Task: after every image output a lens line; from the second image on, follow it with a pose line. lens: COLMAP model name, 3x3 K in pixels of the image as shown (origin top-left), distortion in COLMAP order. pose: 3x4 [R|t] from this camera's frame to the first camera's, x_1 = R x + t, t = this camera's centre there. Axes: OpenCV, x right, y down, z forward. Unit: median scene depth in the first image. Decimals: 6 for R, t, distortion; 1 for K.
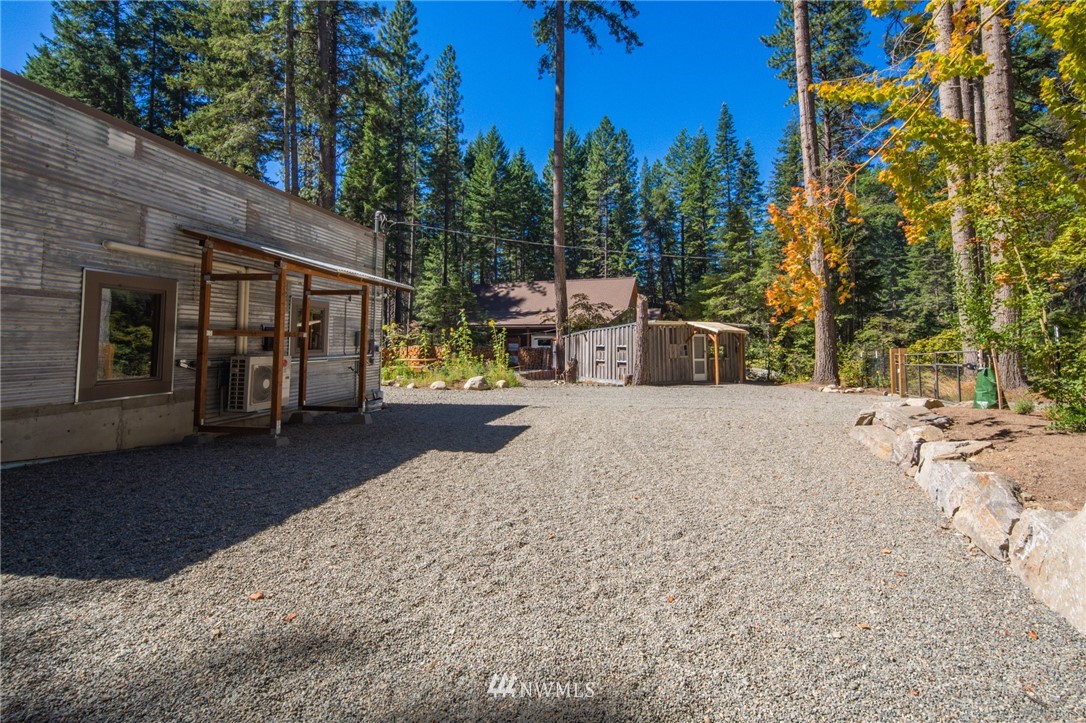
lens RADIAL K [[524.2, 0, 559.0], [0, 524.2, 309.7], [0, 0, 1]] dist [0.002504, -0.000812]
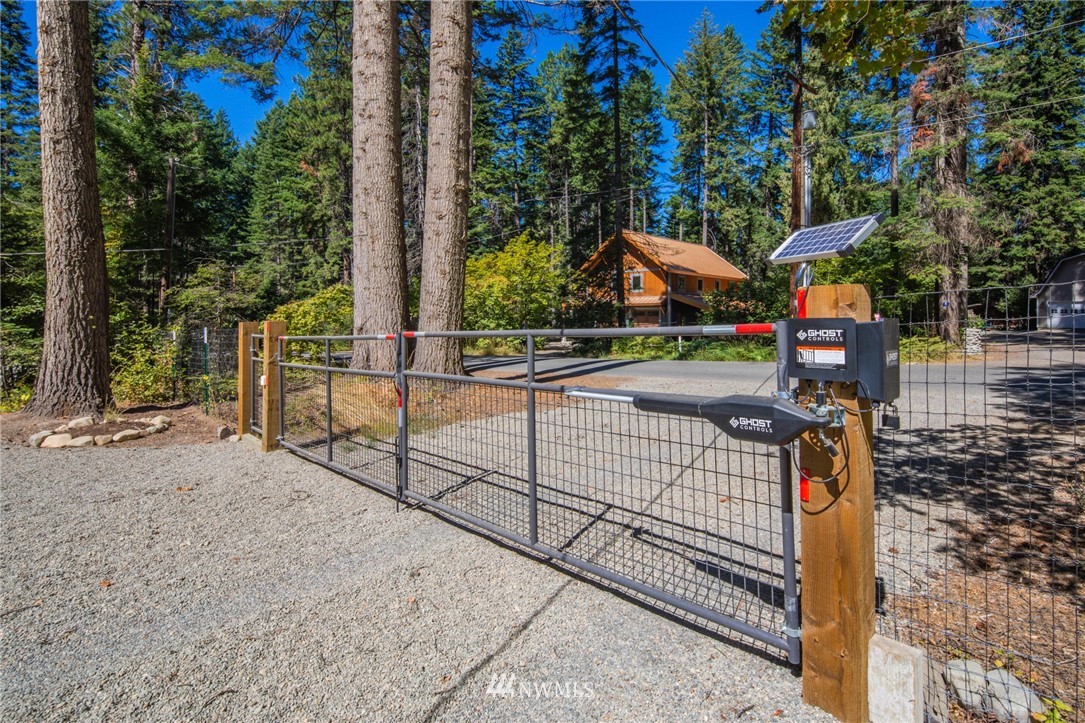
lens RADIAL K [[523.8, 0, 558.5], [0, 523.8, 309.8], [0, 0, 1]] dist [0.002504, -0.000812]
pose [[0.427471, 0.001924, 0.904027, 0.098248], [-0.048765, 0.998591, 0.020933, 0.011920], [-0.902713, -0.053033, 0.426963, 0.160420]]
